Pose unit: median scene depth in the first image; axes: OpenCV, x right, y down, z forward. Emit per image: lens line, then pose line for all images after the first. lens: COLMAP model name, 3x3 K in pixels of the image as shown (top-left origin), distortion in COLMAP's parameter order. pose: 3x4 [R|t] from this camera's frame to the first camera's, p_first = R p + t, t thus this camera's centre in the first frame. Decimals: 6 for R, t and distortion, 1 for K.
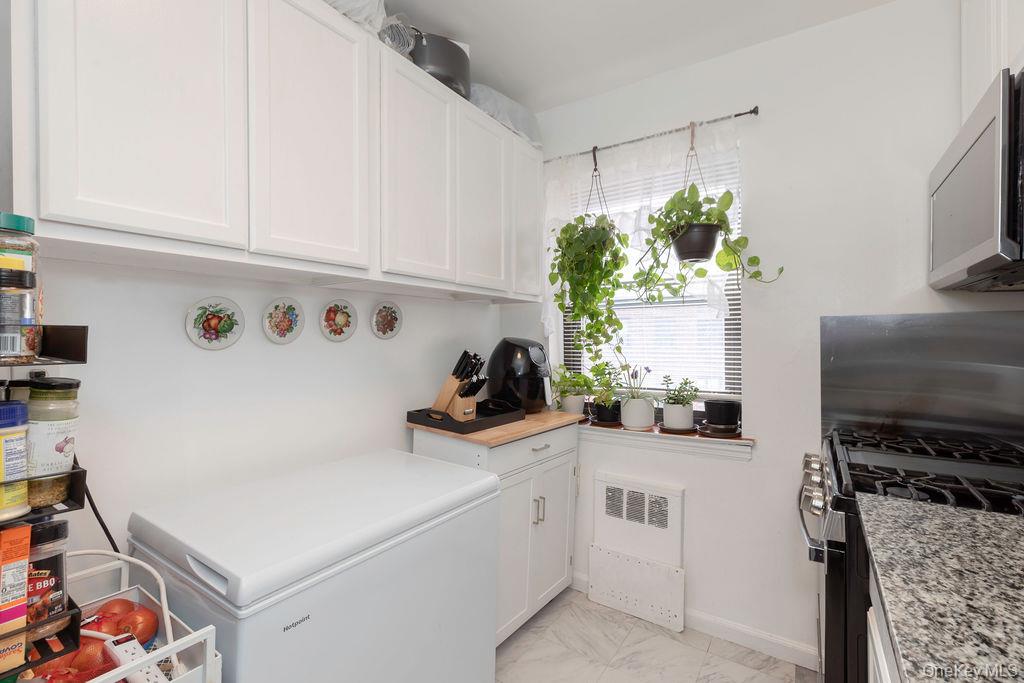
lens RADIAL K [[468.9, 0, 487.6], [0, 468.9, 335.1], [0, 0, 1]] dist [0.002010, 0.000229]
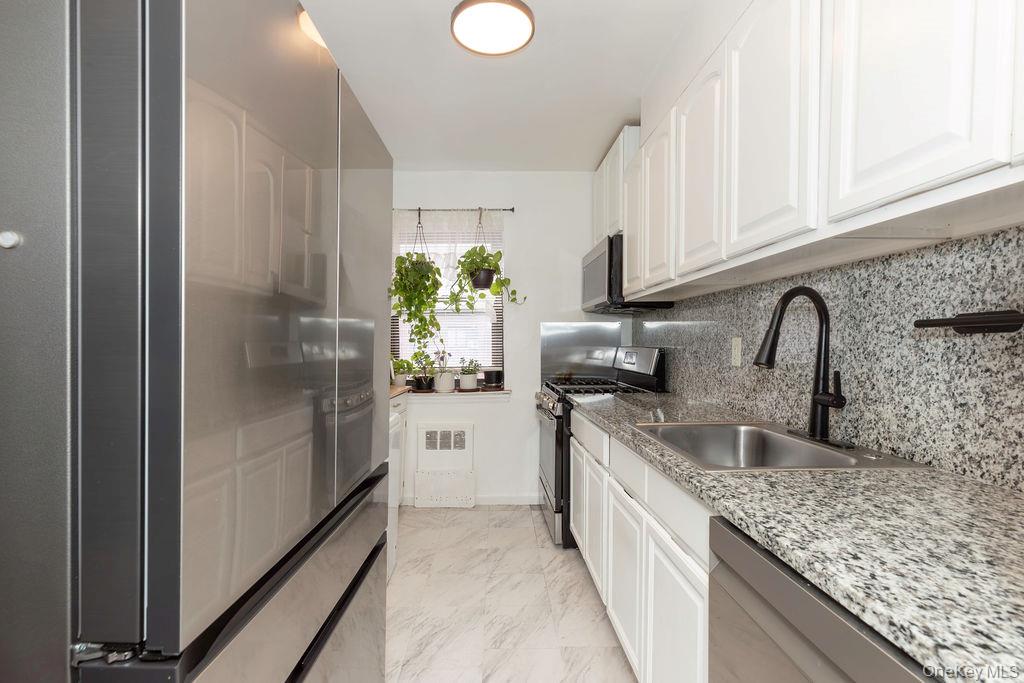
lens RADIAL K [[436.3, 0, 495.3], [0, 436.3, 350.7], [0, 0, 1]] dist [0.001180, -0.000037]
pose [[0.824732, -0.012630, 0.565382, -0.393408], [-0.001153, 0.999711, 0.024014, 0.026135], [-0.565522, -0.020457, 0.824479, -0.324561]]
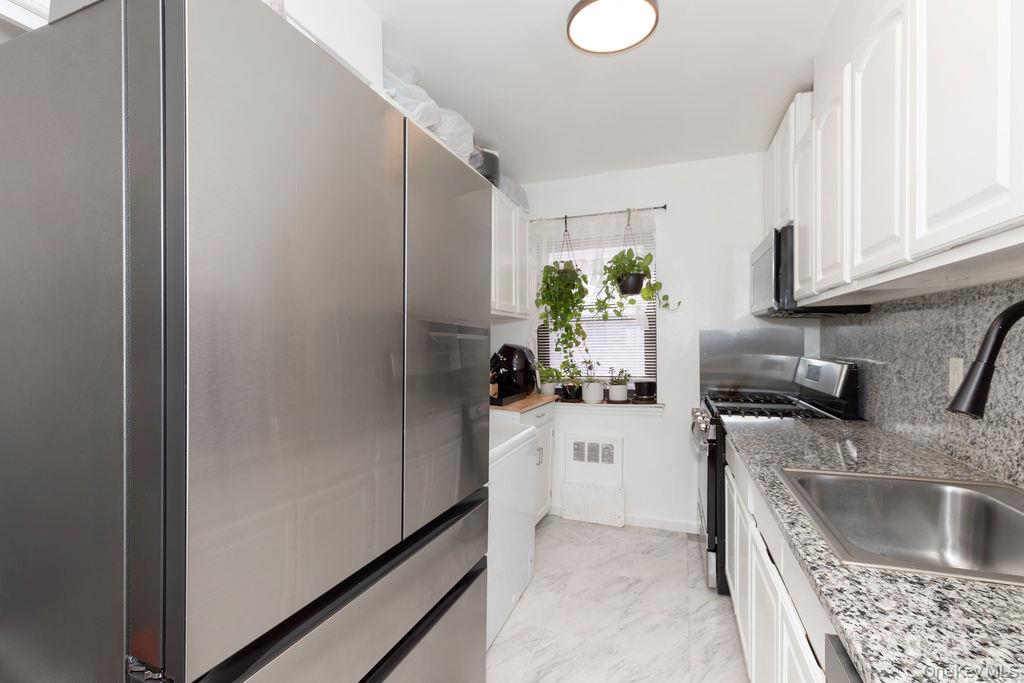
lens RADIAL K [[438.3, 0, 512.4], [0, 438.3, 344.7], [0, 0, 1]] dist [0.002806, 0.000109]
pose [[0.970484, -0.009611, 0.240974, -0.295099], [0.007218, 0.999915, 0.010812, -0.006384], [-0.241057, -0.008754, 0.970471, -0.340445]]
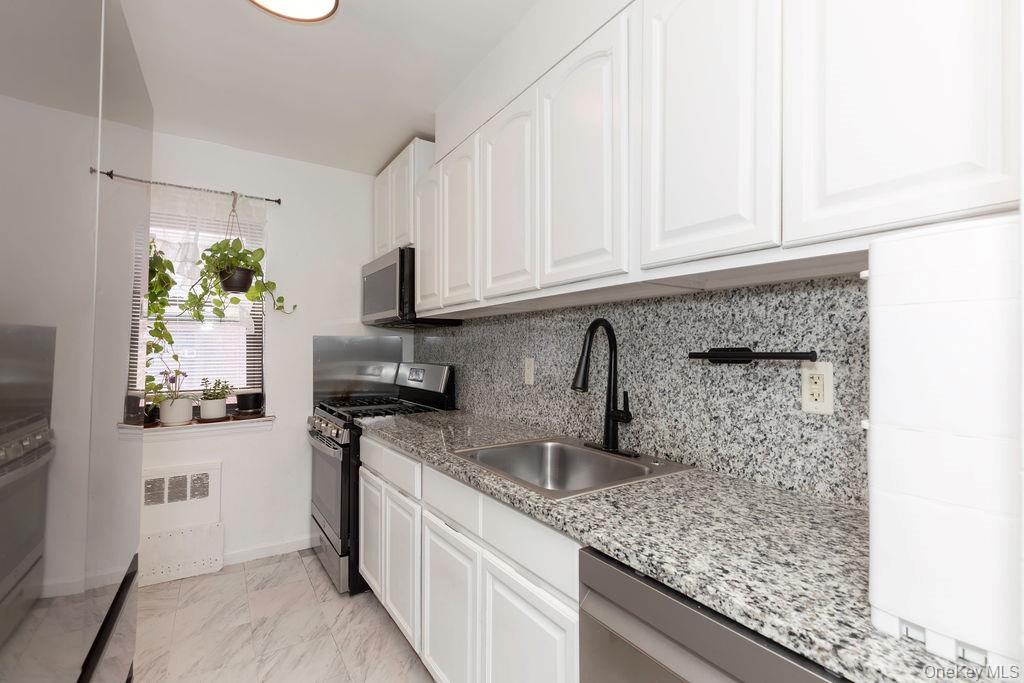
lens RADIAL K [[453.2, 0, 490.8], [0, 453.2, 345.5], [0, 0, 1]] dist [0.004950, 0.000166]
pose [[0.421050, 0.010247, 0.906980, -0.420983], [-0.004566, 0.999947, -0.009178, 0.005478], [-0.907026, -0.000277, 0.421074, -0.226743]]
